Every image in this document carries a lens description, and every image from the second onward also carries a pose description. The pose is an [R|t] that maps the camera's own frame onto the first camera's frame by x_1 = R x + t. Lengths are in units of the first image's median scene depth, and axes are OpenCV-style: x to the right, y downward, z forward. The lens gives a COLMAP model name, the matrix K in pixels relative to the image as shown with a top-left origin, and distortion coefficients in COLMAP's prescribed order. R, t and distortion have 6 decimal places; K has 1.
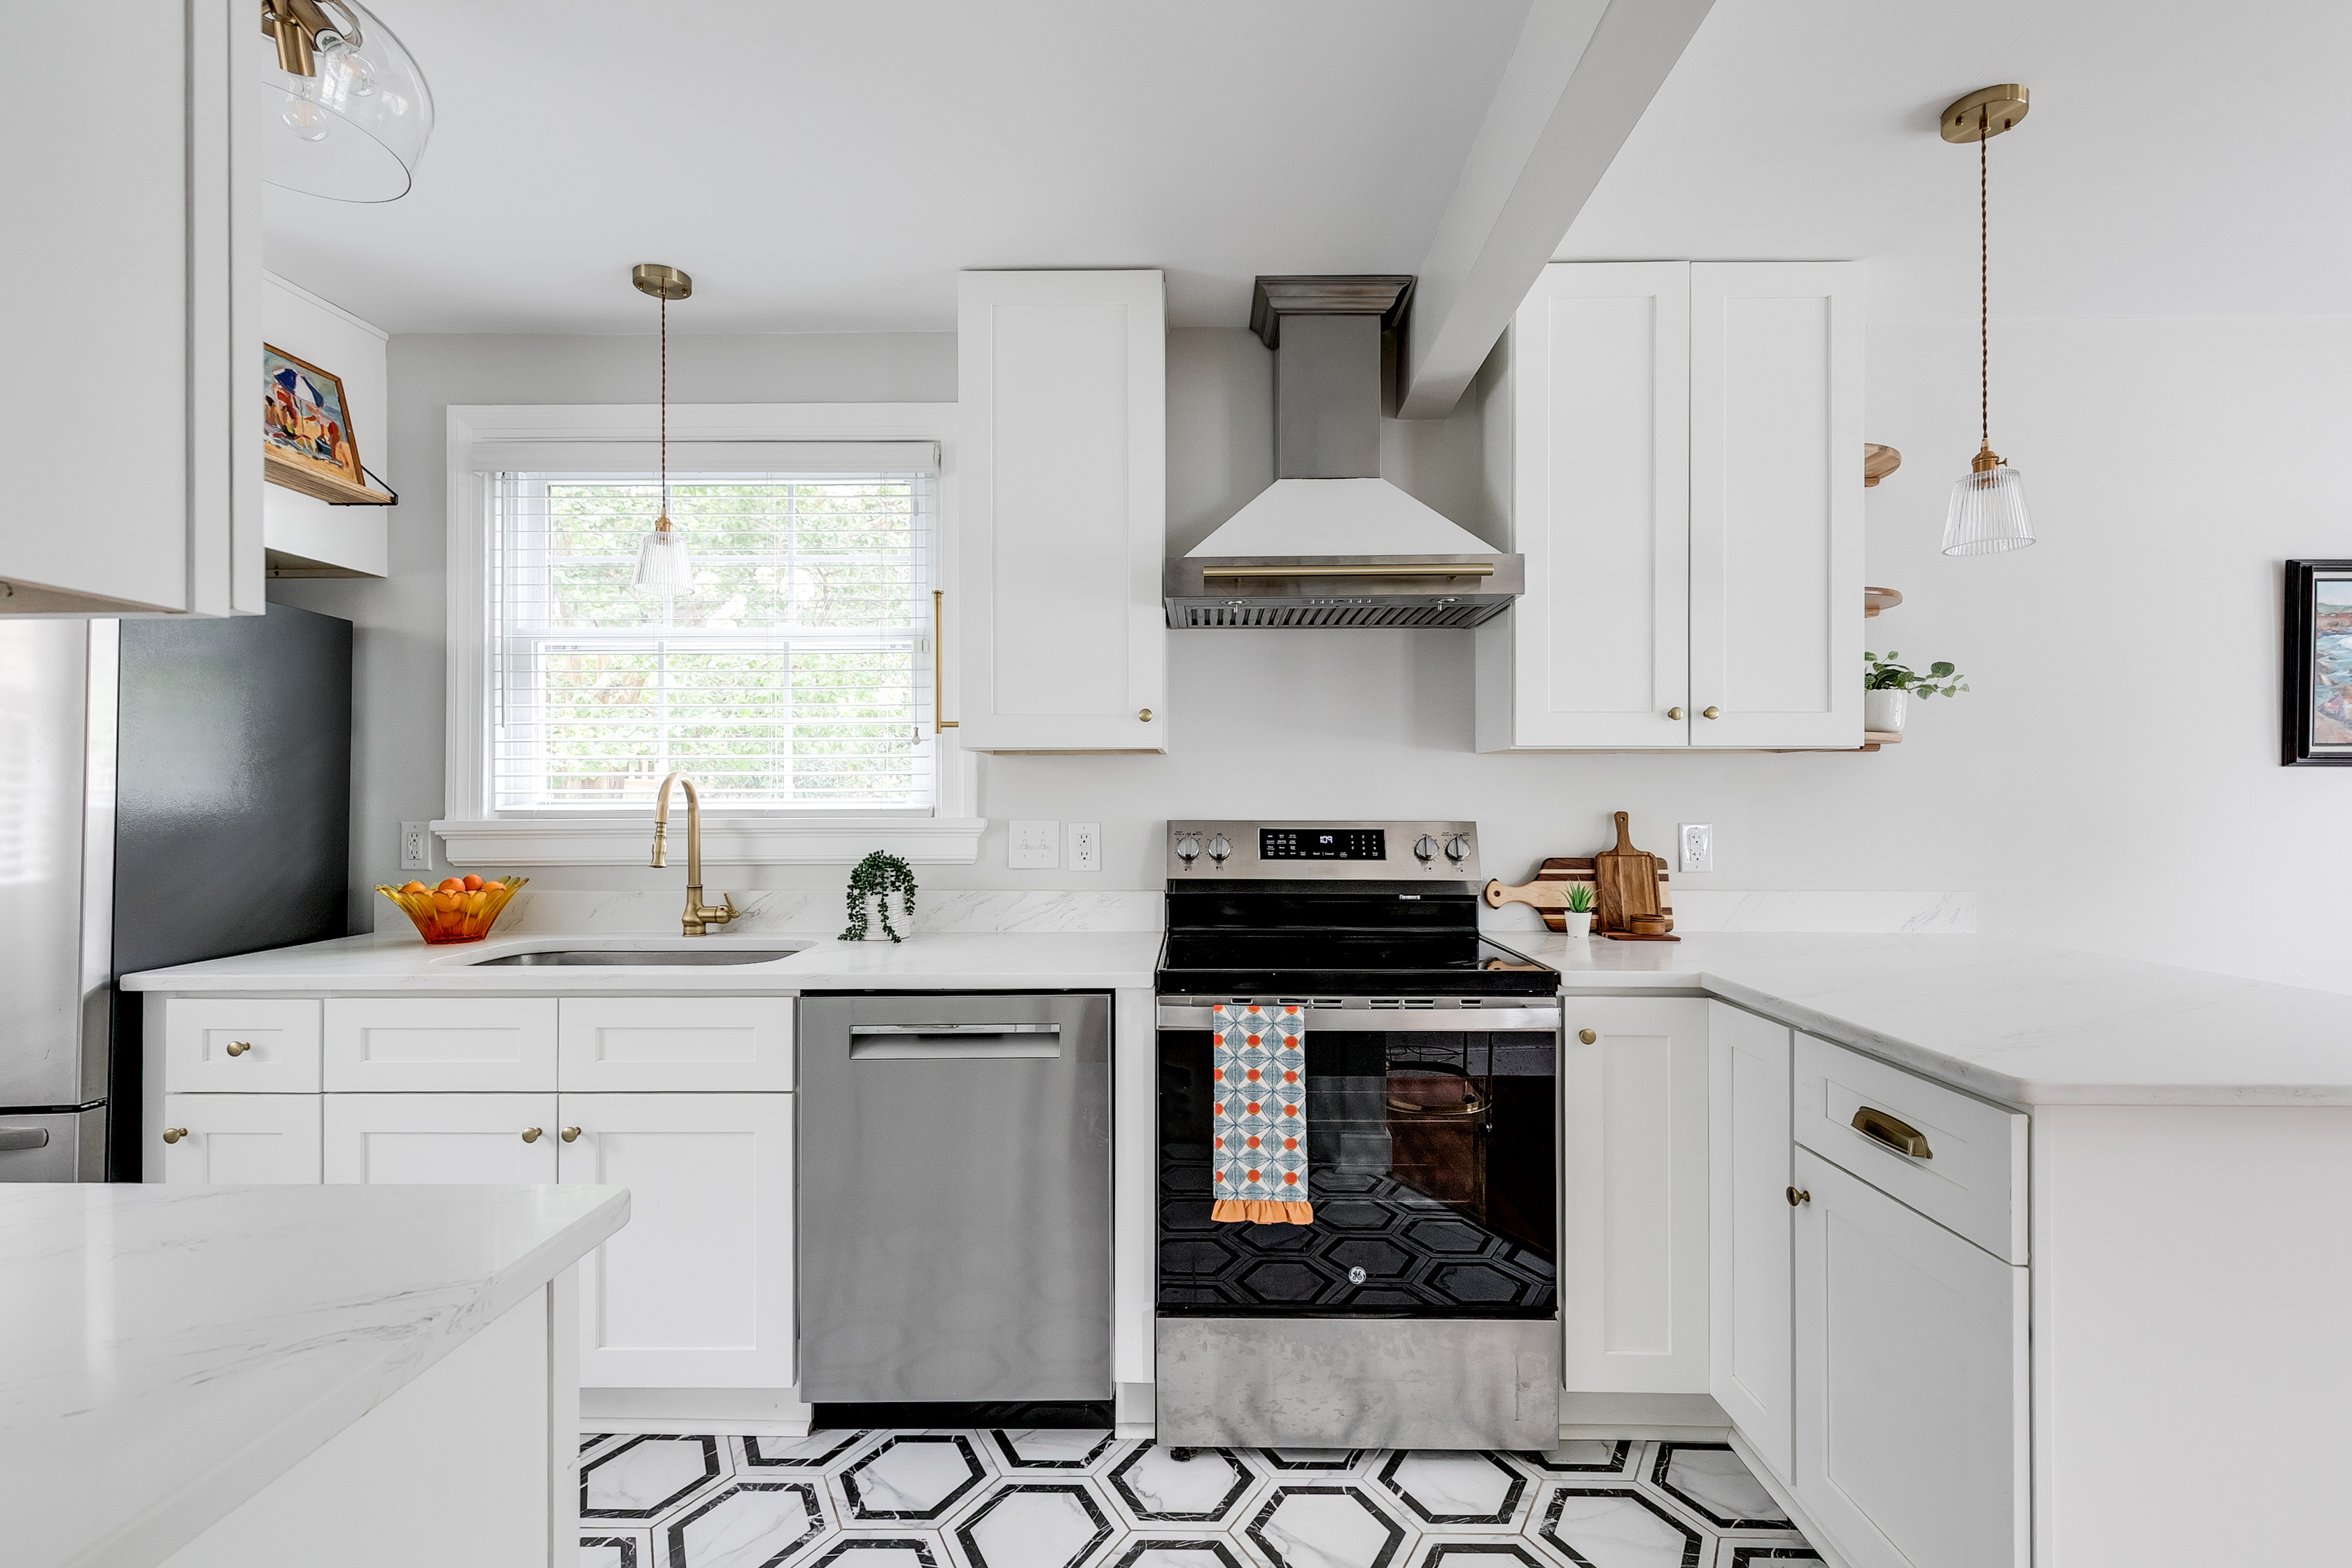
lens RADIAL K [[1055.0, 0, 1176.8], [0, 1055.0, 783.4], [0, 0, 1]] dist [0.010429, -0.003866]
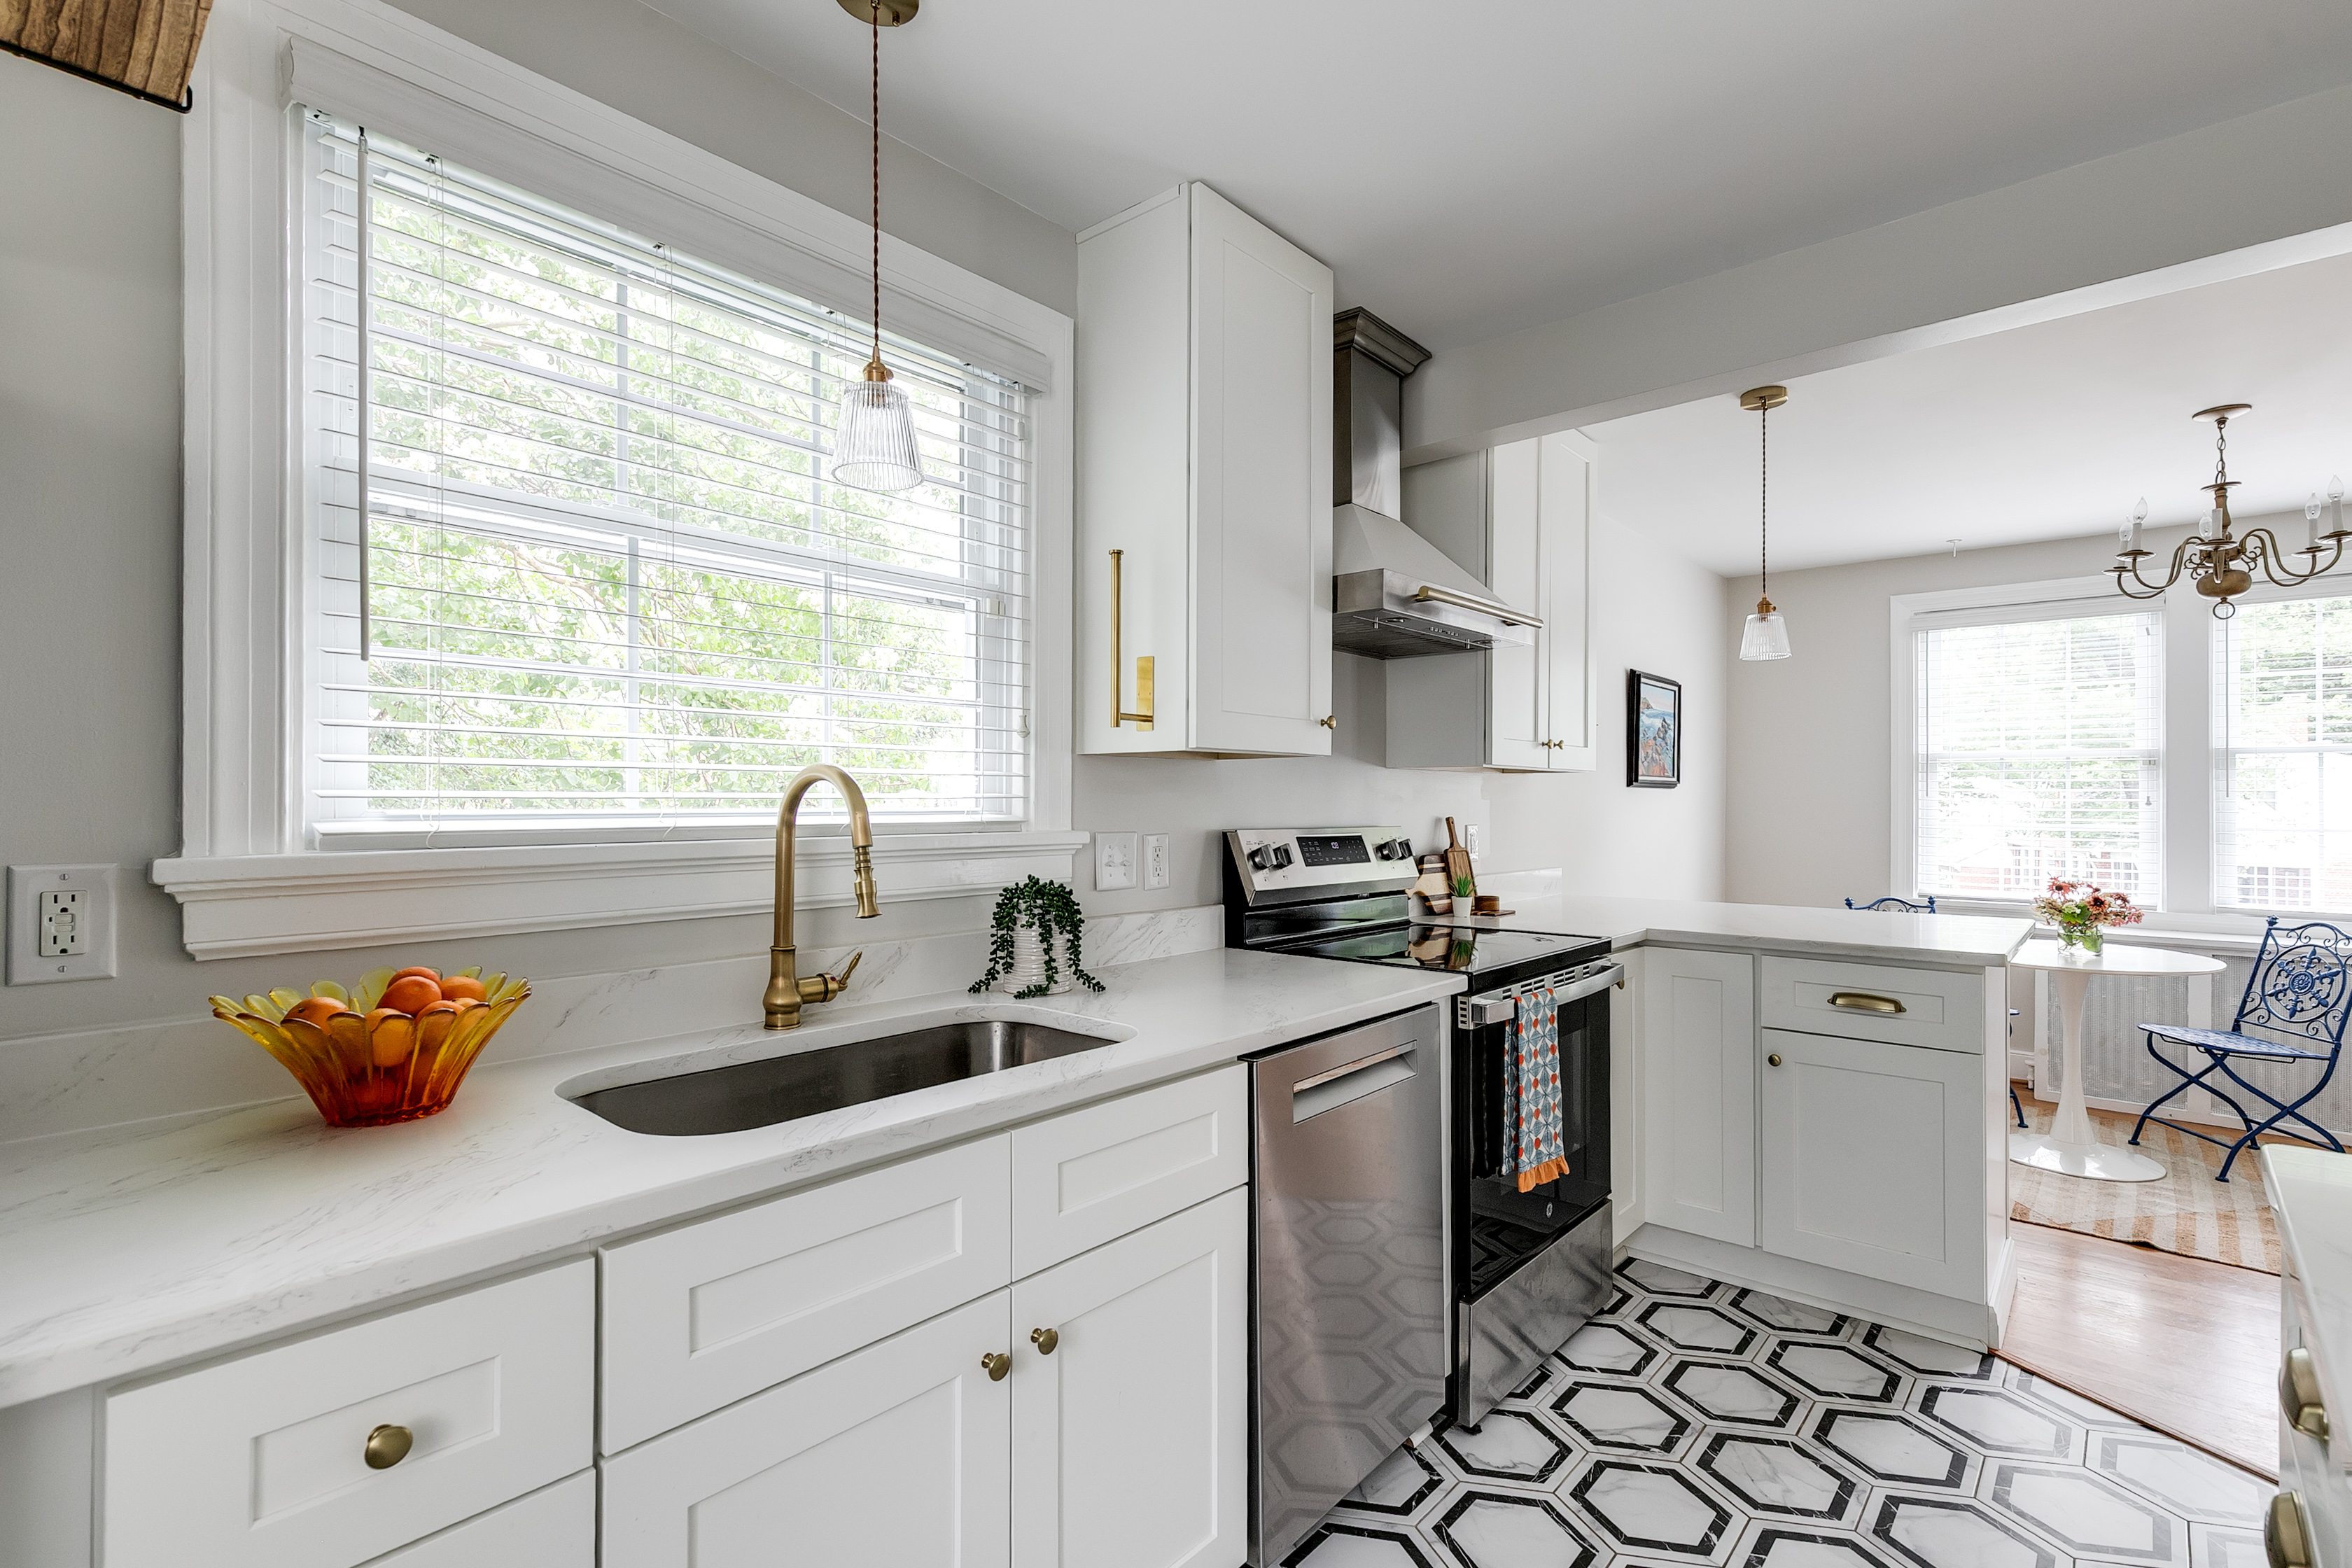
lens RADIAL K [[1055.0, 0, 1232.3], [0, 1055.0, 789.3], [0, 0, 1]] dist [0.010429, -0.003866]
pose [[0.650318, 0.012425, 0.759560, -0.821907], [-0.011832, 0.999911, -0.006227, 0.004737], [-0.759570, -0.004938, 0.650407, 0.424949]]
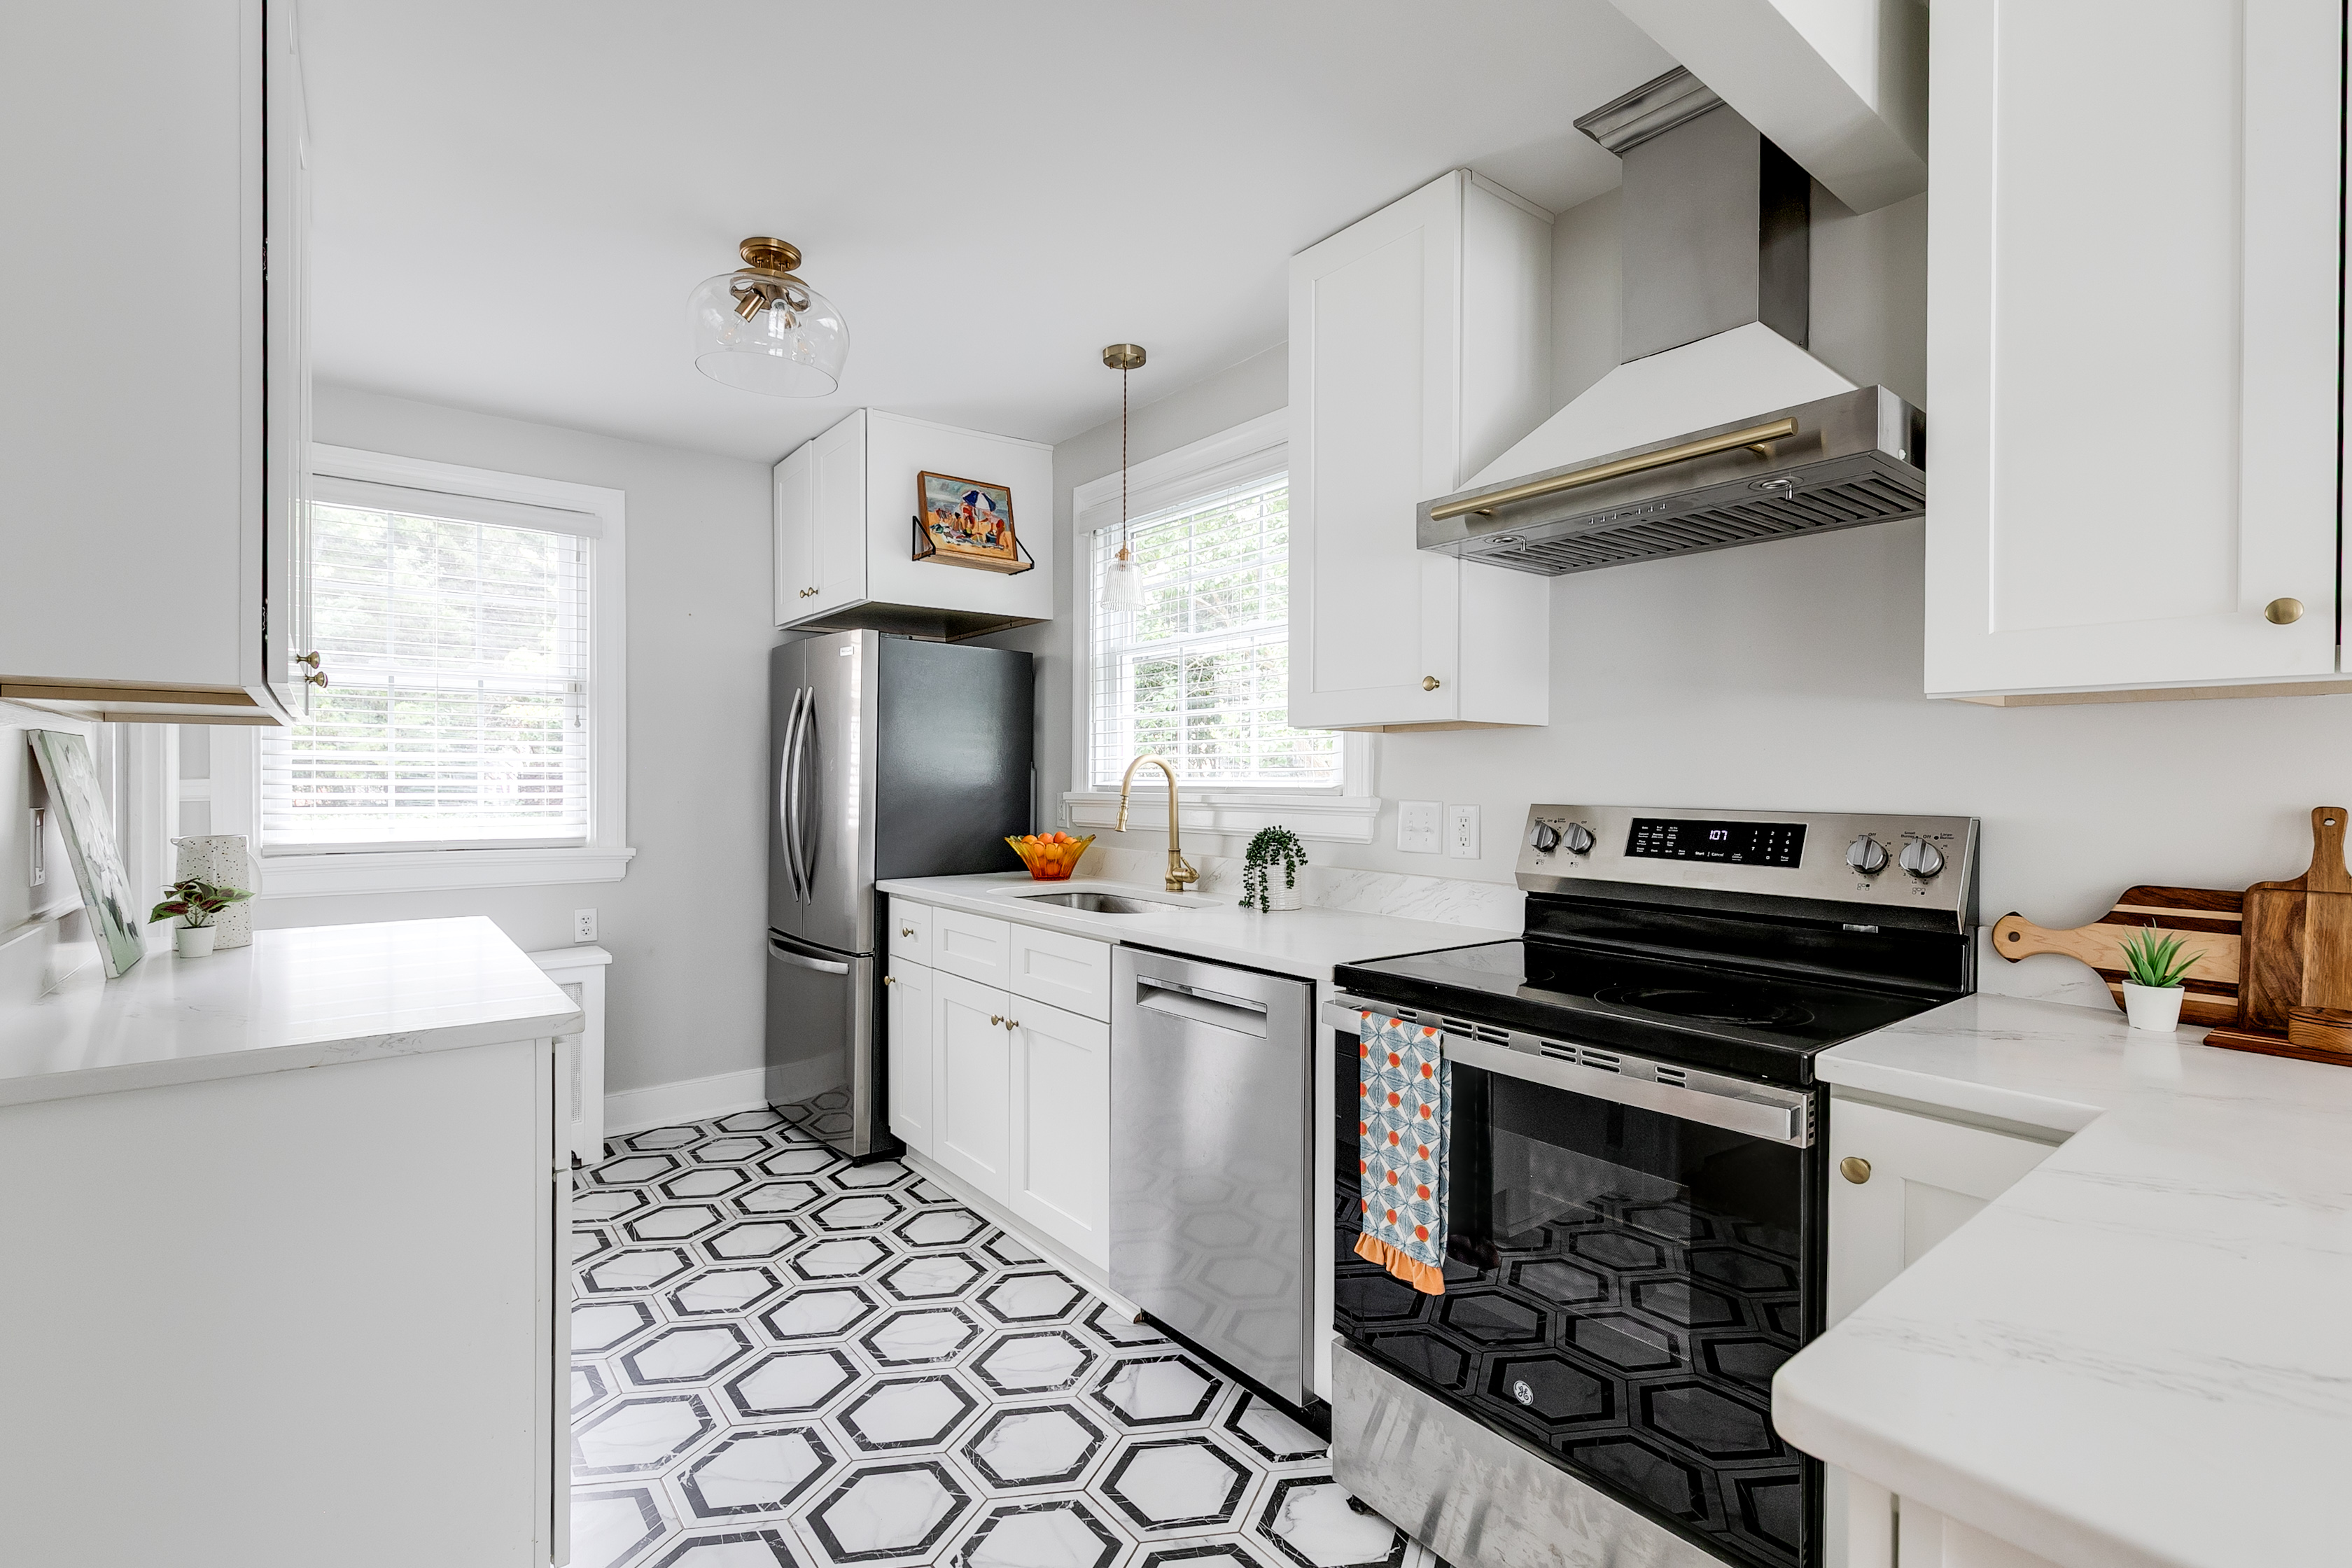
lens RADIAL K [[1055.0, 0, 1183.9], [0, 1055.0, 779.6], [0, 0, 1]] dist [0.010429, -0.003866]
pose [[0.640854, 0.004605, -0.767649, 0.509075], [0.003499, 0.999954, 0.008919, 0.007517], [0.767655, -0.008402, 0.640808, 0.266667]]
